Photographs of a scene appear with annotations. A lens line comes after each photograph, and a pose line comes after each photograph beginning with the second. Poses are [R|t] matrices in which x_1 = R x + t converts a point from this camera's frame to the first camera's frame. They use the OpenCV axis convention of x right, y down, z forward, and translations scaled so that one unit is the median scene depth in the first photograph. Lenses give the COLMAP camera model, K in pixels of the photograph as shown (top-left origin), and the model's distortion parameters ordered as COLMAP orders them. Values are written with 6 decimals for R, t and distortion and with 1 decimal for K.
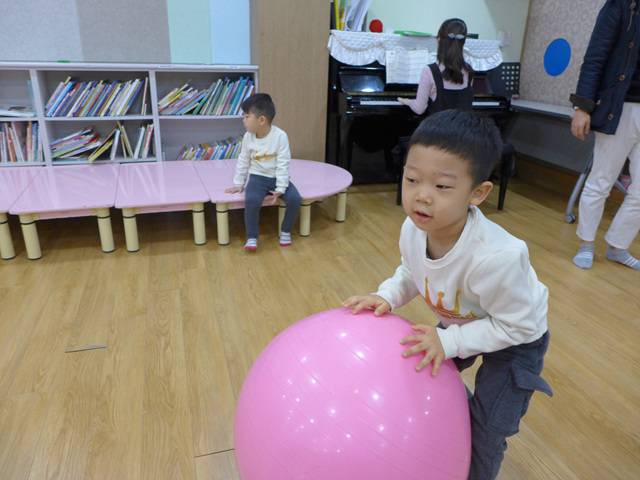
lens RADIAL K [[455.8, 0, 319.5], [0, 455.8, 237.7], [0, 0, 1]] dist [-0.056656, 0.016554]
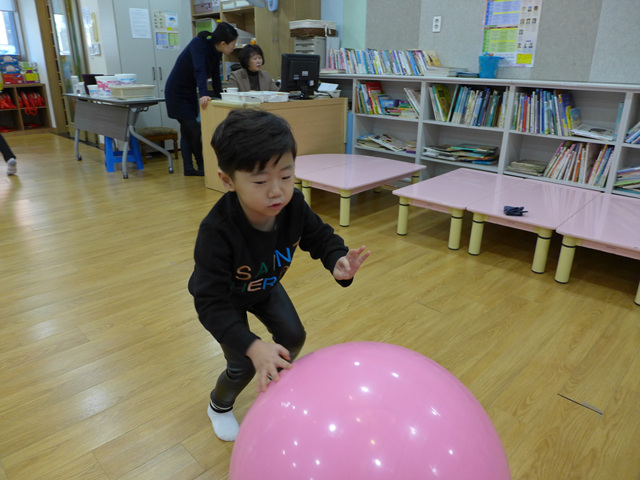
lens RADIAL K [[455.8, 0, 316.6], [0, 455.8, 240.9], [0, 0, 1]] dist [-0.056656, 0.016554]
pose [[0.449058, 0.285863, -0.846540, -0.070056], [-0.319657, 0.936132, 0.146550, -0.010105], [0.834366, 0.204793, 0.511755, 0.033648]]
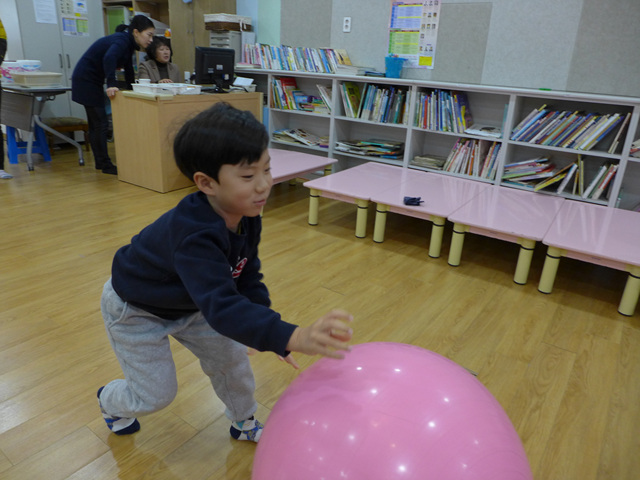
lens RADIAL K [[455.8, 0, 316.9], [0, 455.8, 240.5], [0, 0, 1]] dist [-0.056656, 0.016554]
pose [[0.583130, 0.285523, -0.760550, -0.011716], [-0.324902, 0.940035, 0.103795, -0.015288], [0.744579, 0.186578, 0.640930, 0.040153]]
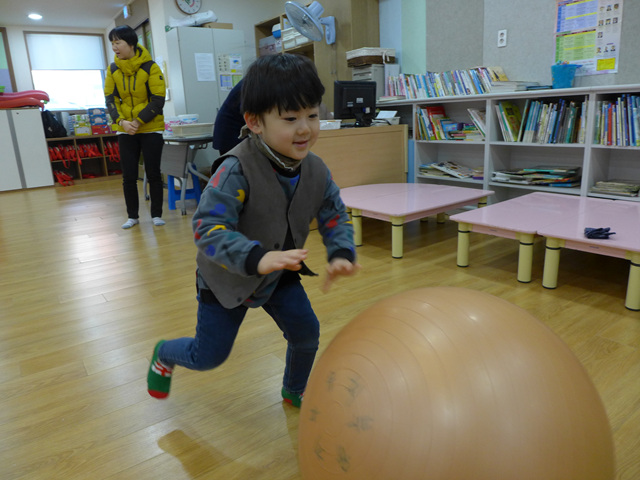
lens RADIAL K [[455.8, 0, 321.3], [0, 455.8, 241.6], [0, 0, 1]] dist [-0.056656, 0.016554]
pose [[0.294370, 0.196040, -0.935368, -0.129733], [-0.294923, 0.949600, 0.106208, 0.010267], [0.909047, 0.244598, 0.337351, 0.177740]]
